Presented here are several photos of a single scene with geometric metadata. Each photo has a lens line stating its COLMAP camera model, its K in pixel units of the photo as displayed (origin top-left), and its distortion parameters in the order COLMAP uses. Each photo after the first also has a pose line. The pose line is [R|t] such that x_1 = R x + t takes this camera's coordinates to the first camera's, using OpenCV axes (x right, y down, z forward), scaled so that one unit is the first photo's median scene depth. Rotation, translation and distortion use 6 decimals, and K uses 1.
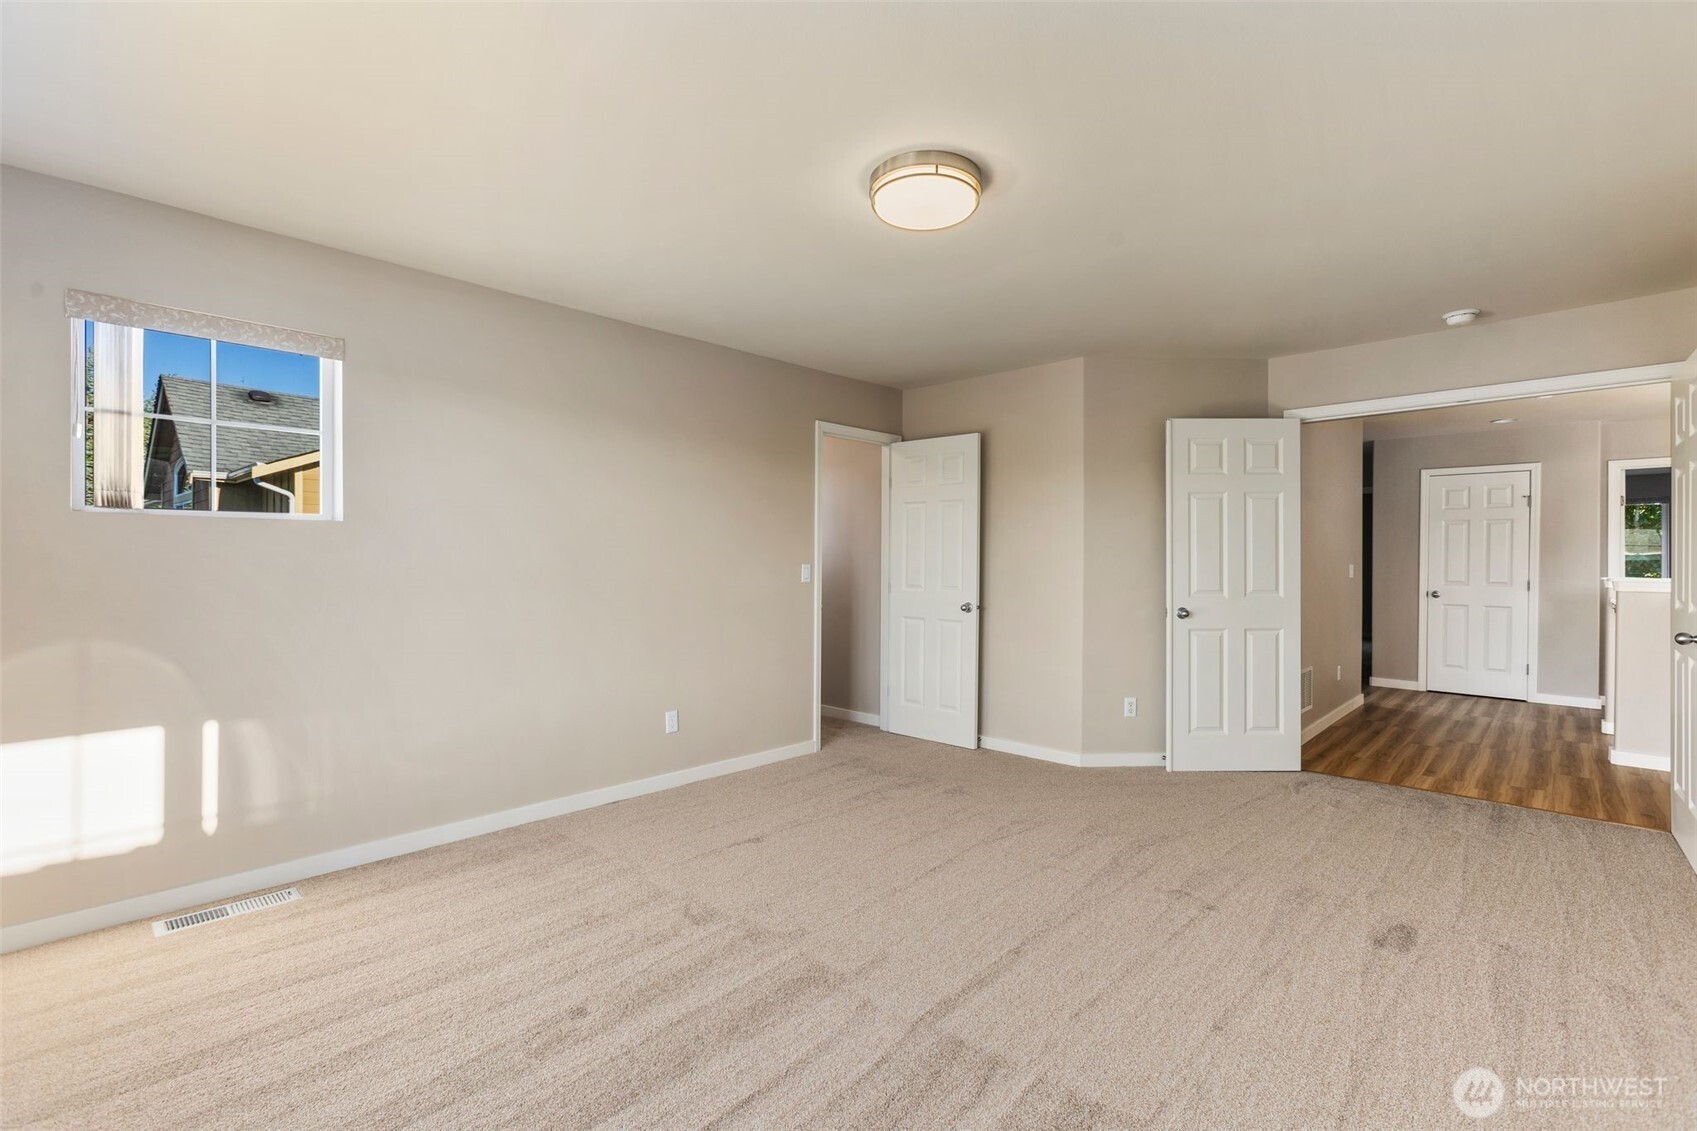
lens RADIAL K [[765.5, 0, 848.5], [0, 765.5, 565.5], [0, 0, 1]] dist [0.000564, 0.000018]
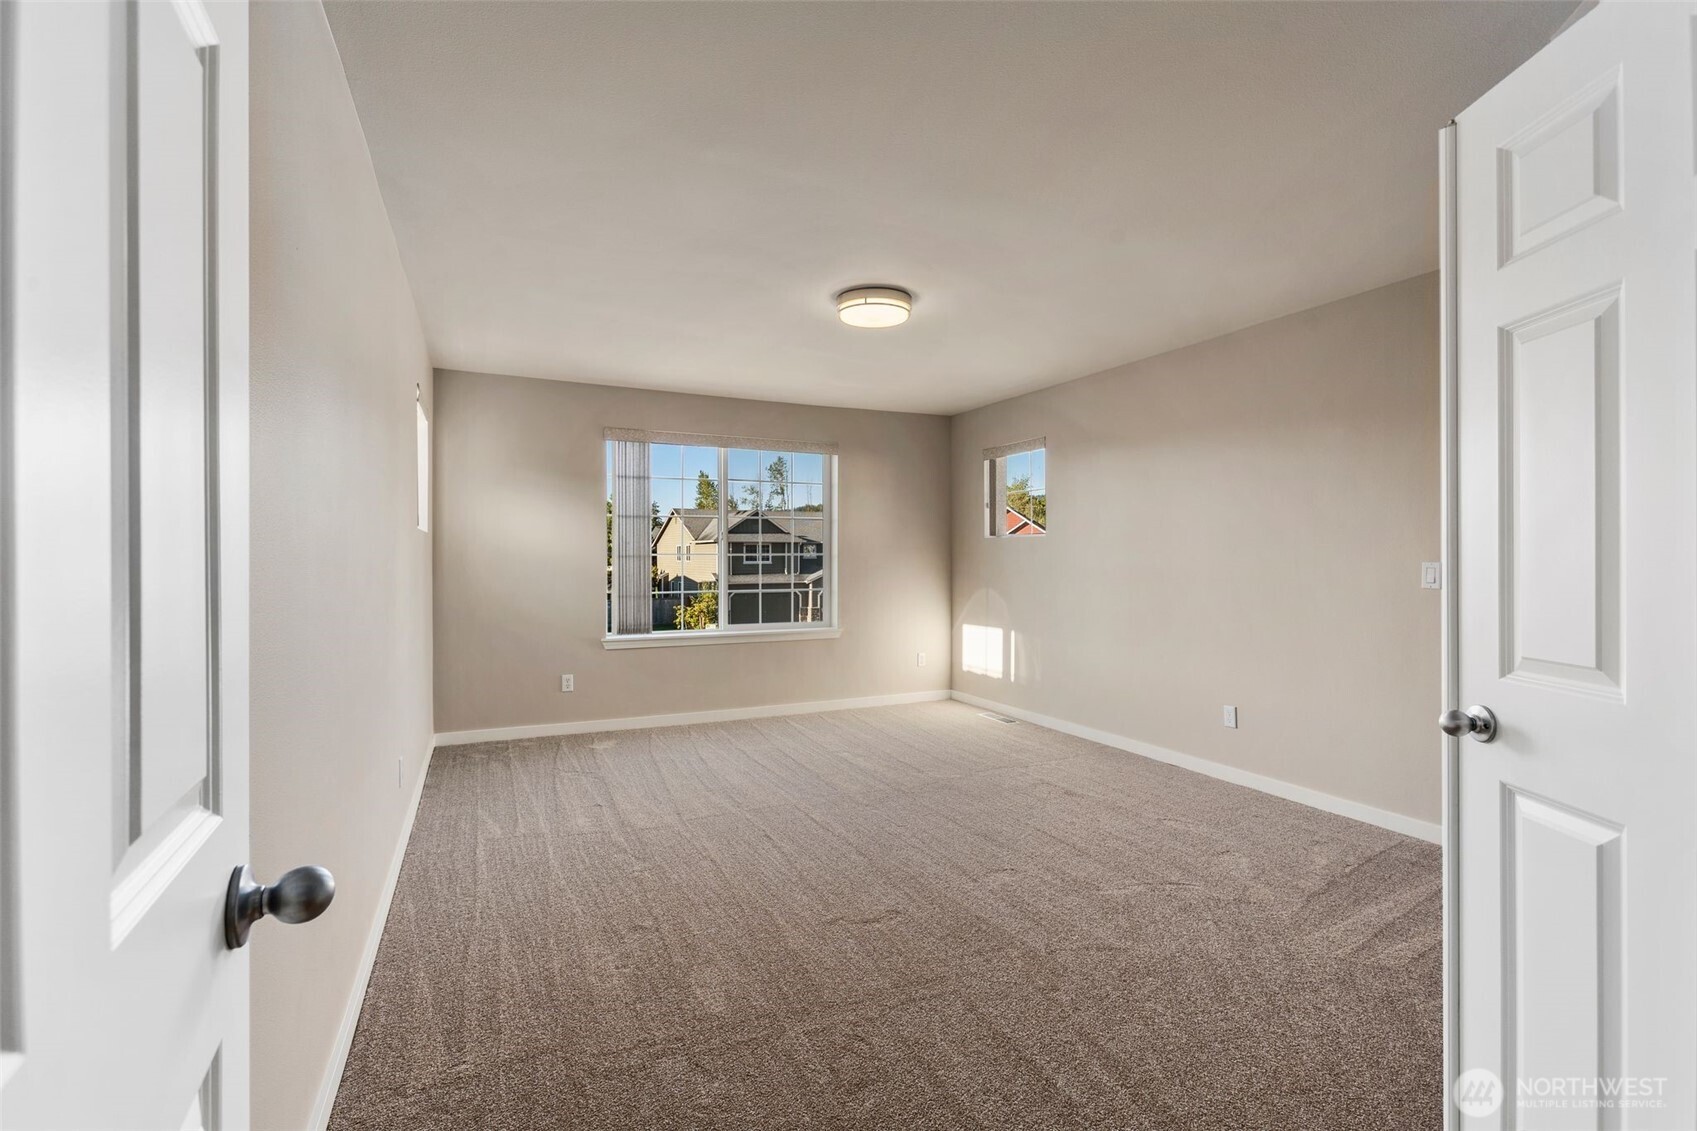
lens RADIAL K [[765.5, 0, 848.5], [0, 765.5, 565.5], [0, 0, 1]] dist [0.000564, 0.000018]
pose [[-0.404689, -0.001255, -0.914453, 1.330660], [-0.003308, 0.999995, 0.000091, 0.017461], [0.914448, 0.003061, -0.404691, 1.435219]]
